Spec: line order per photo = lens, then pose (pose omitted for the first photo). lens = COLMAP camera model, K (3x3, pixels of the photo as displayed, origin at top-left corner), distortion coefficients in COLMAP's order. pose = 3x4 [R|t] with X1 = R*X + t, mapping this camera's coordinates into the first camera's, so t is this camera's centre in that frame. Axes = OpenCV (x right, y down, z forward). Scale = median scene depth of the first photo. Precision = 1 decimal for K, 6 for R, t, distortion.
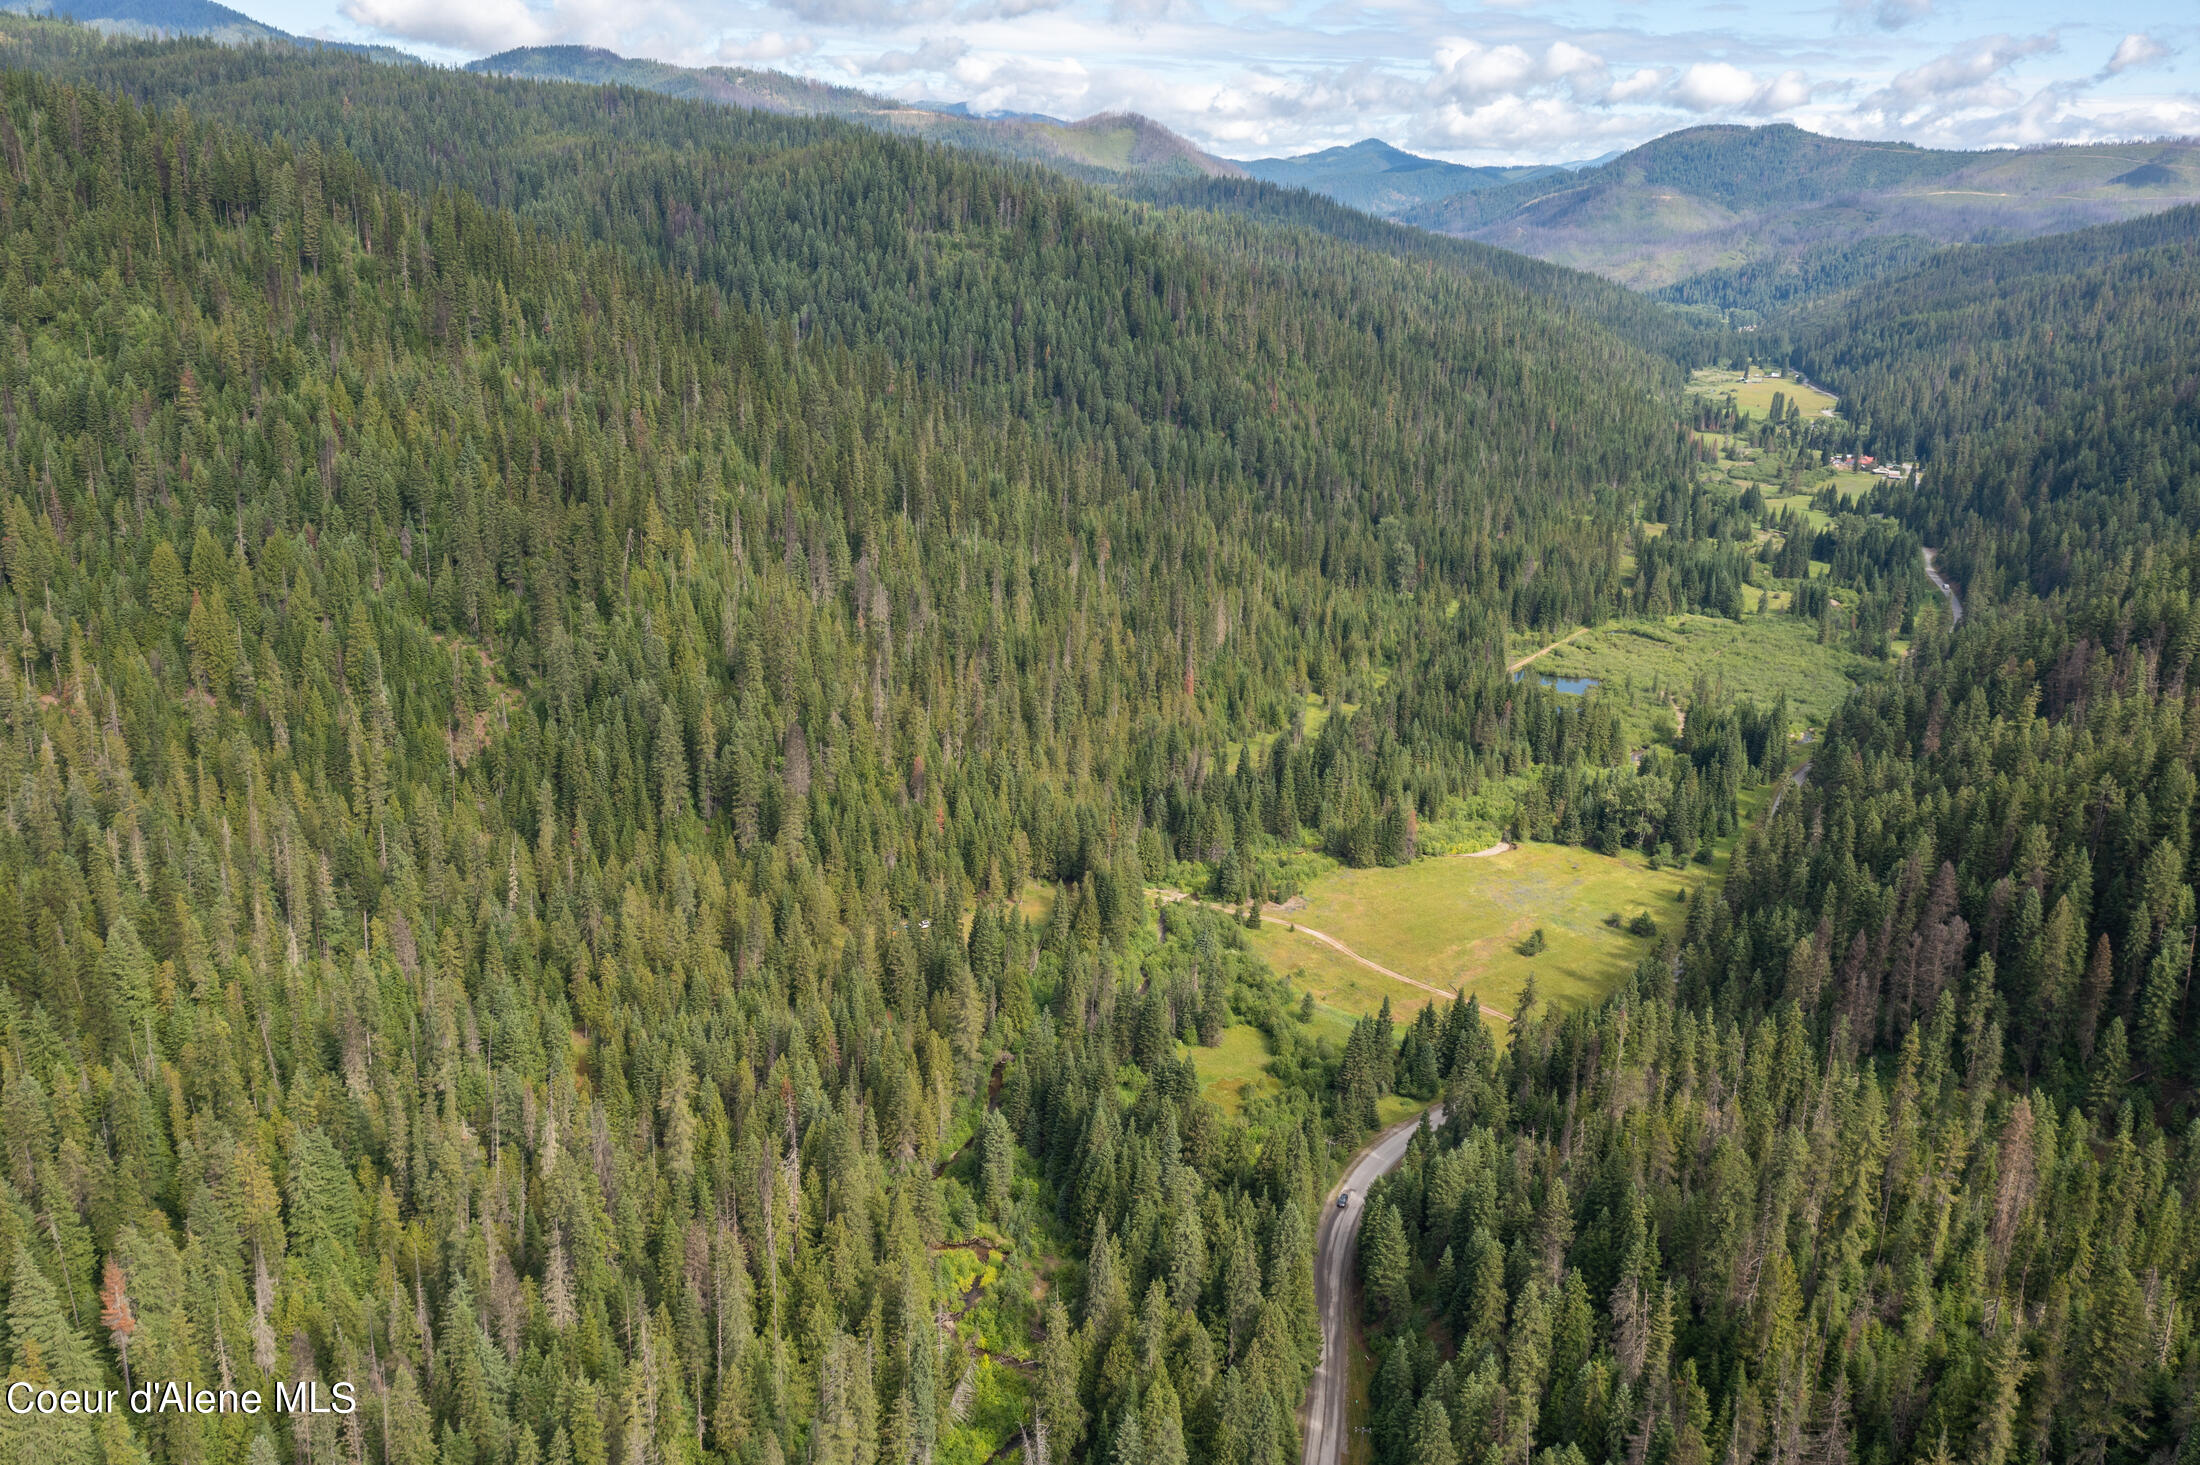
lens RADIAL K [[1761.6, 0, 1093.5], [0, 1761.6, 731.1], [0, 0, 1]] dist [0.010800, 0.013685]
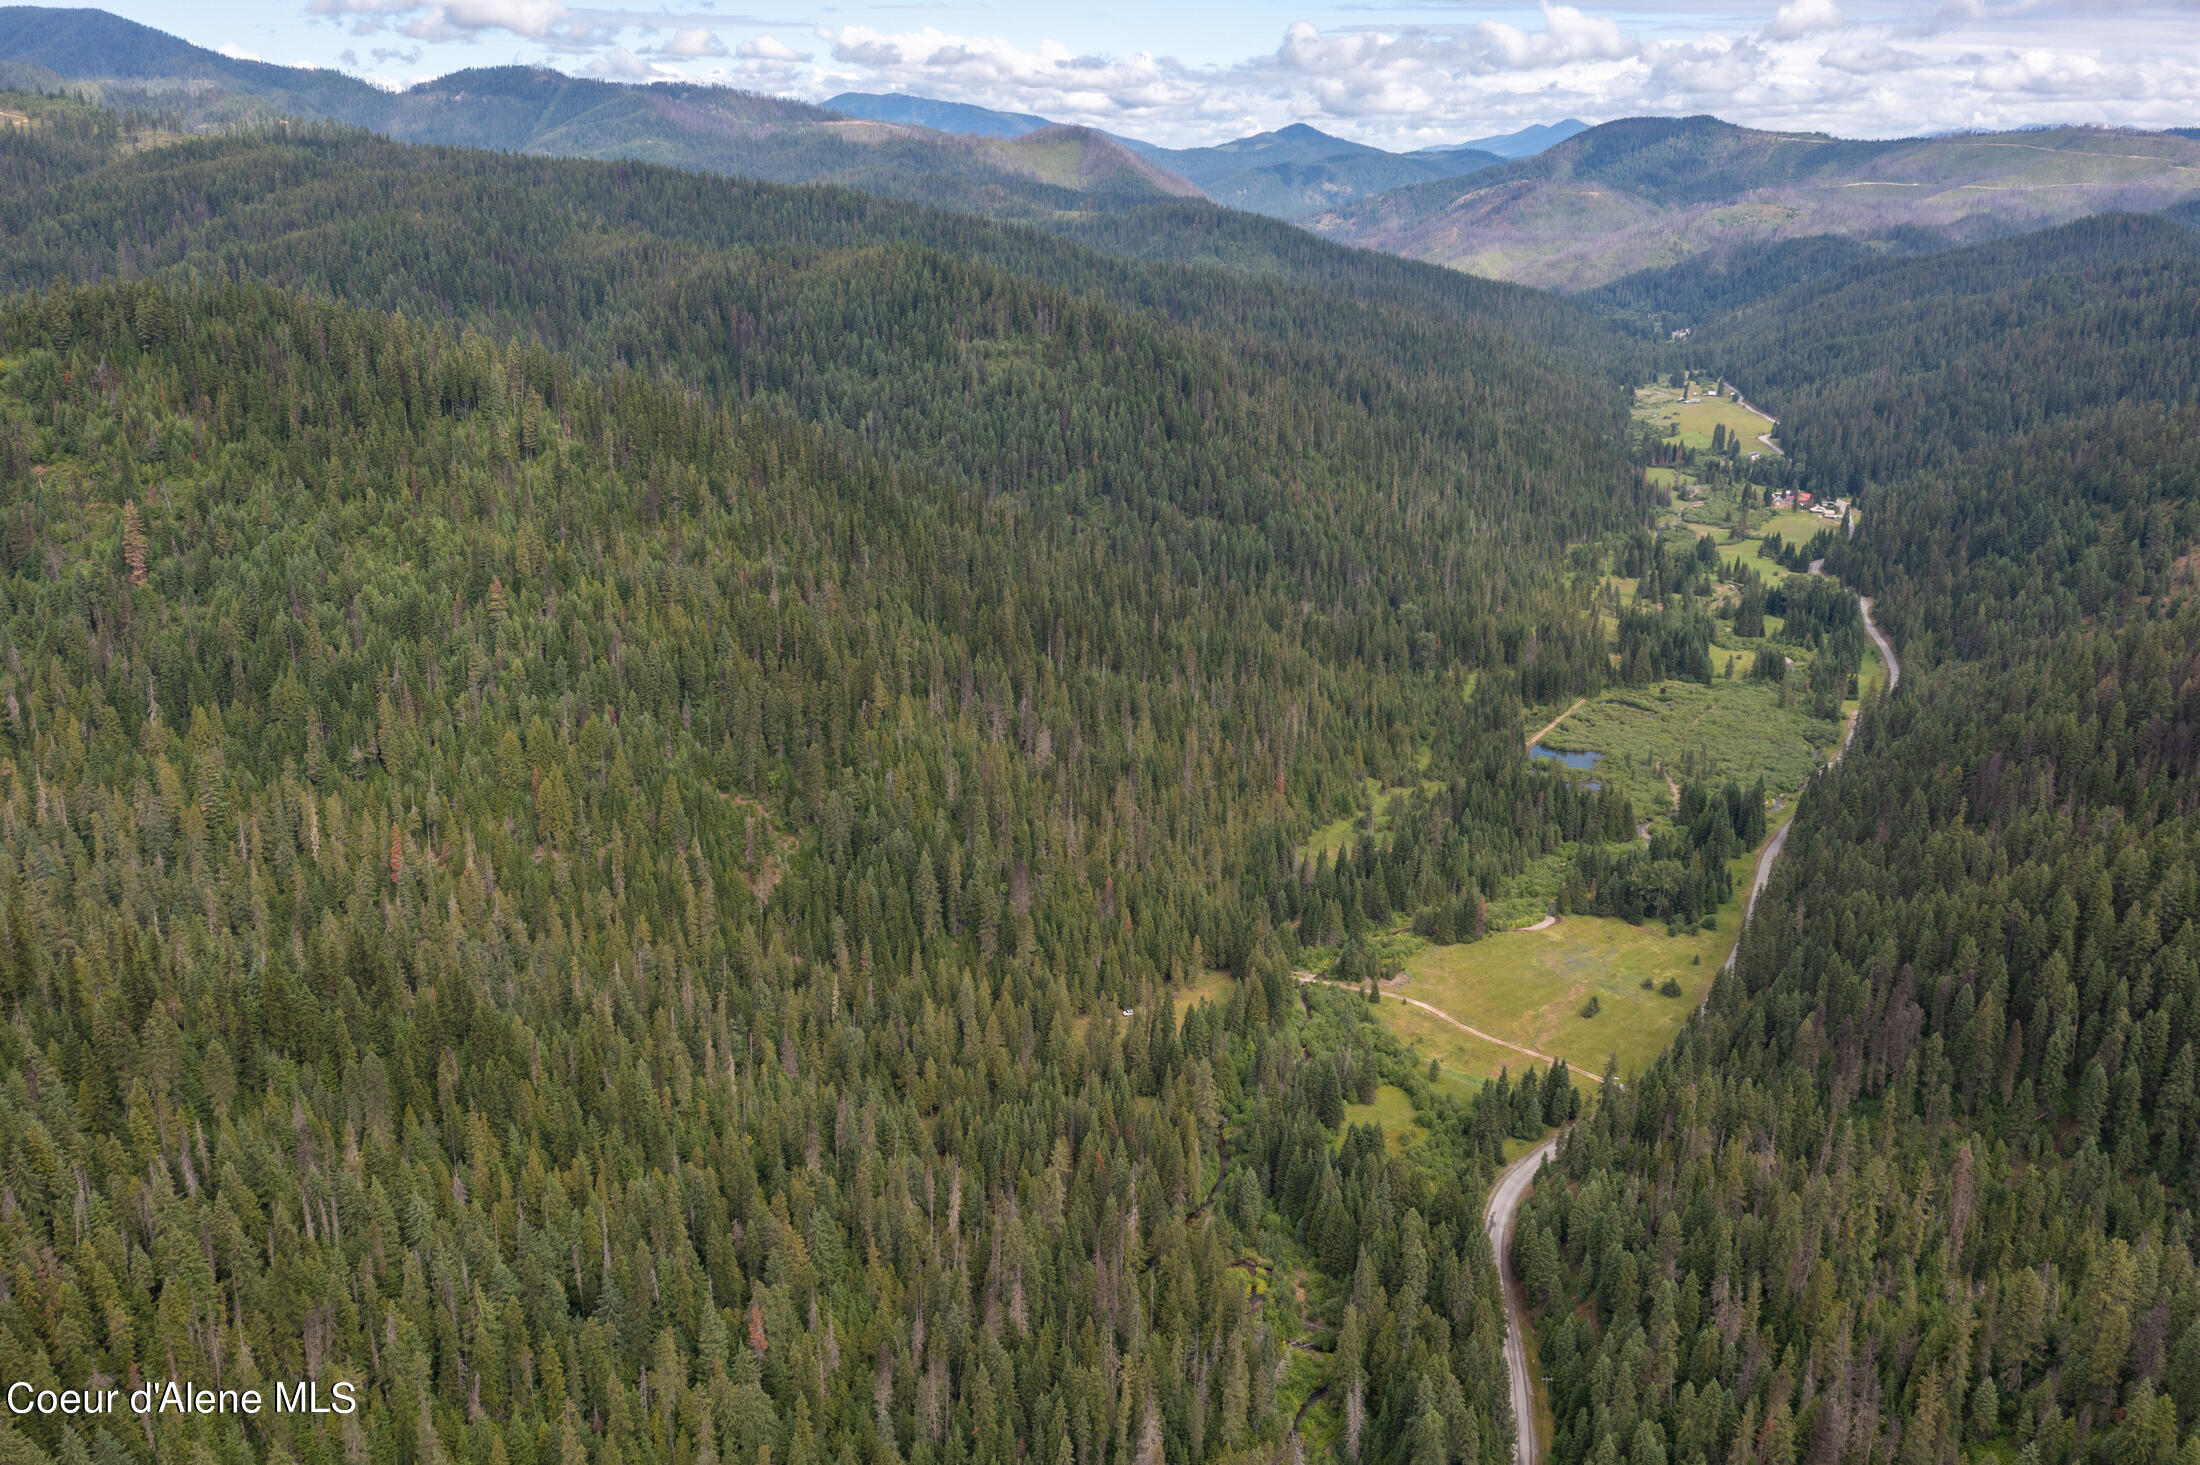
lens RADIAL K [[1751.3, 0, 1100.6], [0, 1751.3, 735.7], [0, 0, 1]] dist [0.017103, 0.017492]
pose [[0.998822, -0.033538, 0.035076, -0.115428], [0.033101, 0.999368, 0.012951, -0.083197], [-0.035488, -0.011774, 0.999301, -0.215168]]
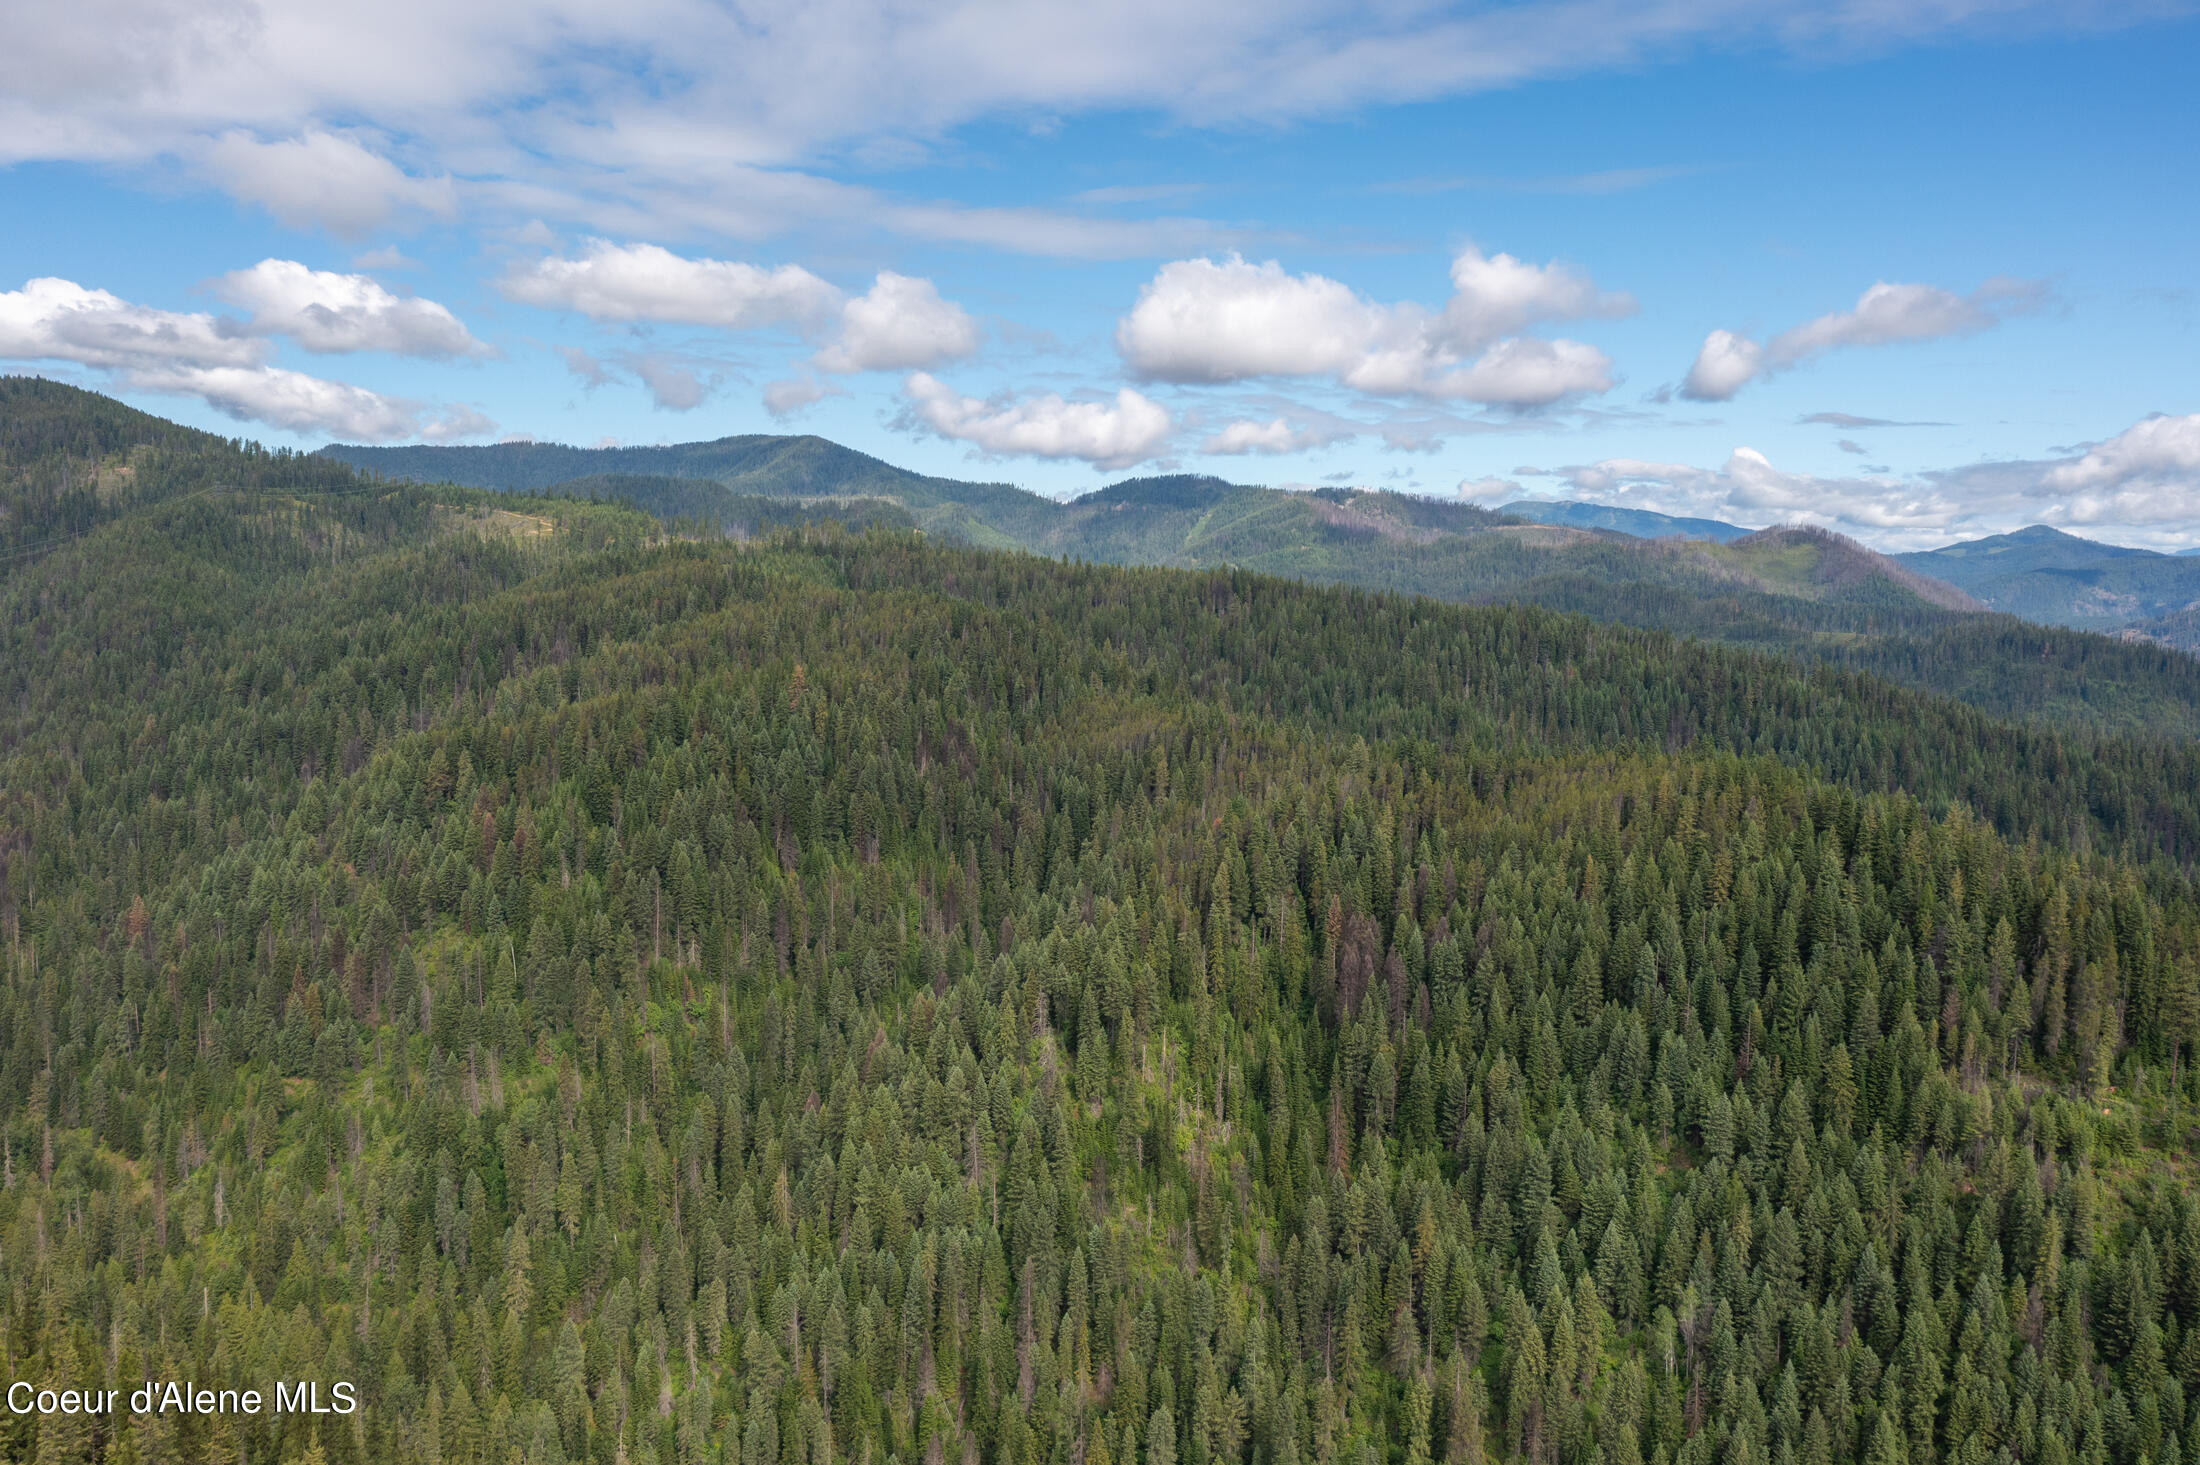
lens RADIAL K [[1751.3, 0, 1100.6], [0, 1751.3, 735.7], [0, 0, 1]] dist [0.017103, 0.017492]
pose [[0.948897, 0.009993, -0.315427, -0.301389], [-0.075985, 0.977329, -0.197623, -0.496702], [0.306302, 0.211491, 0.928144, 1.068837]]
